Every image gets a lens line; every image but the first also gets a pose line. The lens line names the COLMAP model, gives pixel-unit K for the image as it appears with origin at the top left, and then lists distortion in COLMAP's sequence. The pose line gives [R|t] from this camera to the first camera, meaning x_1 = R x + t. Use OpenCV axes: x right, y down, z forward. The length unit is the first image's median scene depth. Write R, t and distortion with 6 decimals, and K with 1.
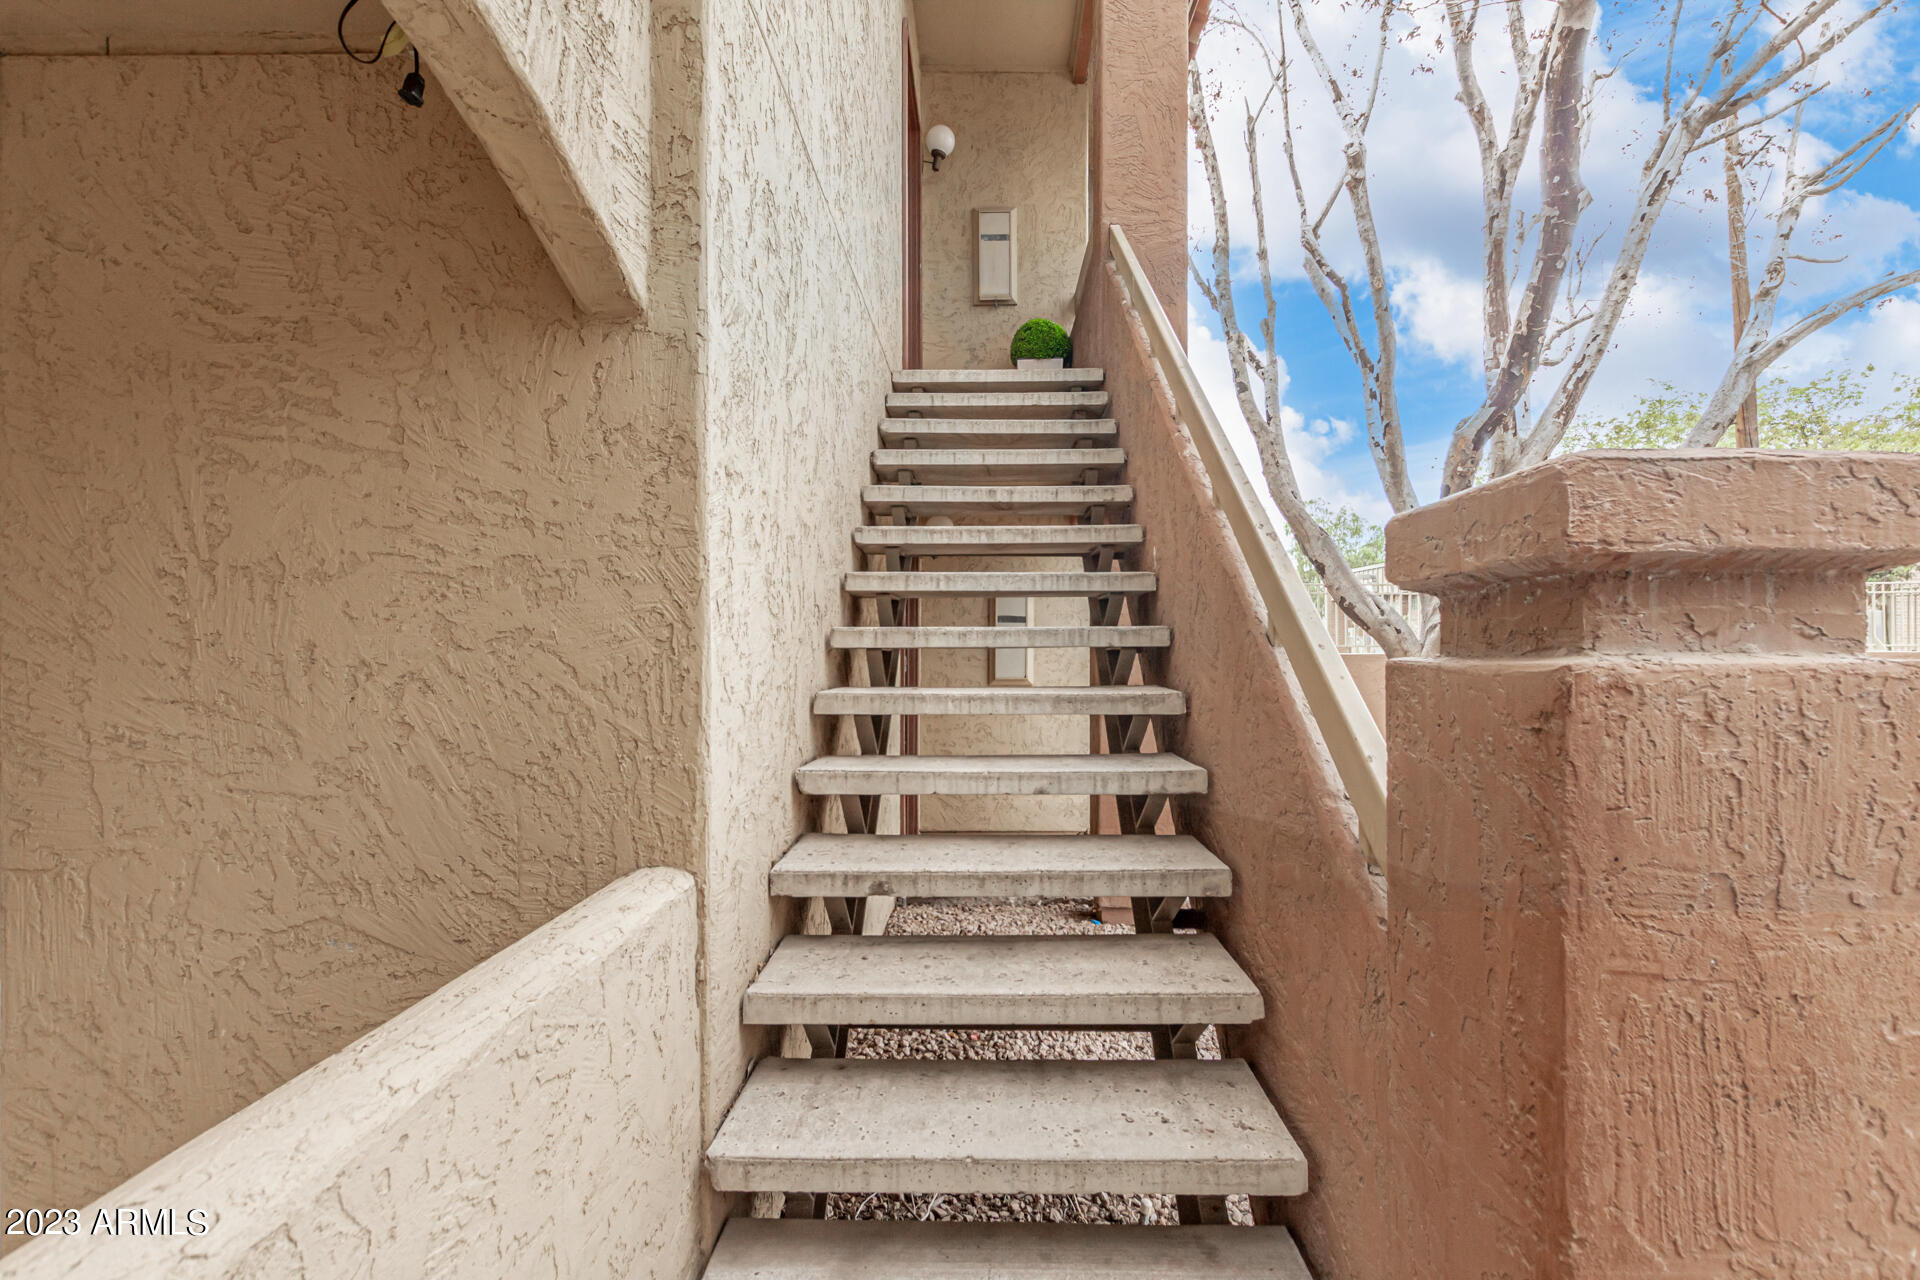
lens RADIAL K [[895.4, 0, 972.4], [0, 895.4, 641.8], [0, 0, 1]] dist [0.004865, -0.000152]
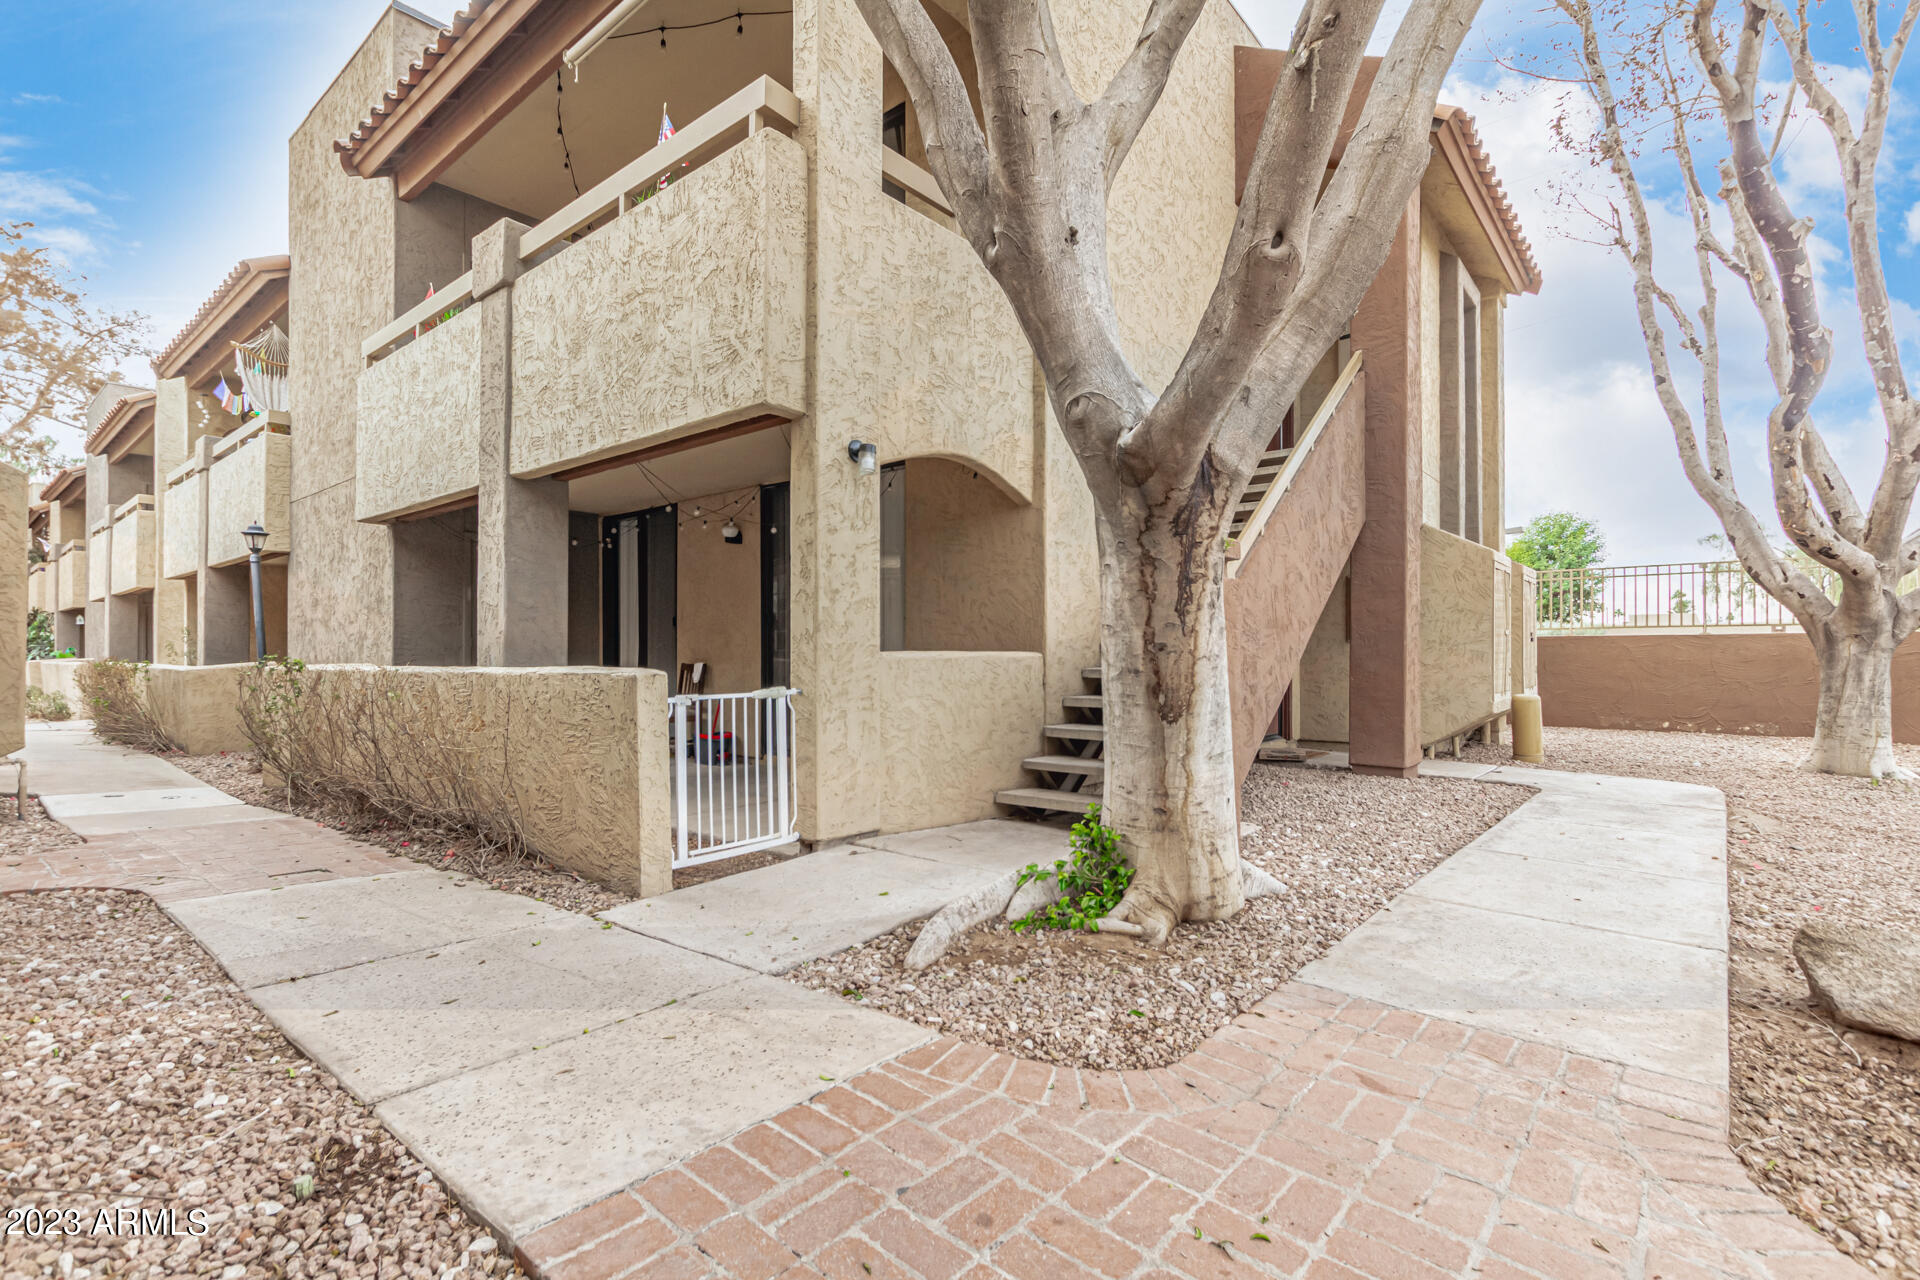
lens RADIAL K [[895.4, 0, 957.5], [0, 895.4, 649.2], [0, 0, 1]] dist [0.004865, -0.000152]
pose [[0.776008, -0.004752, -0.630706, 0.432751], [0.001523, 0.999983, -0.005659, 0.064732], [0.630722, 0.003431, 0.776002, -0.517841]]
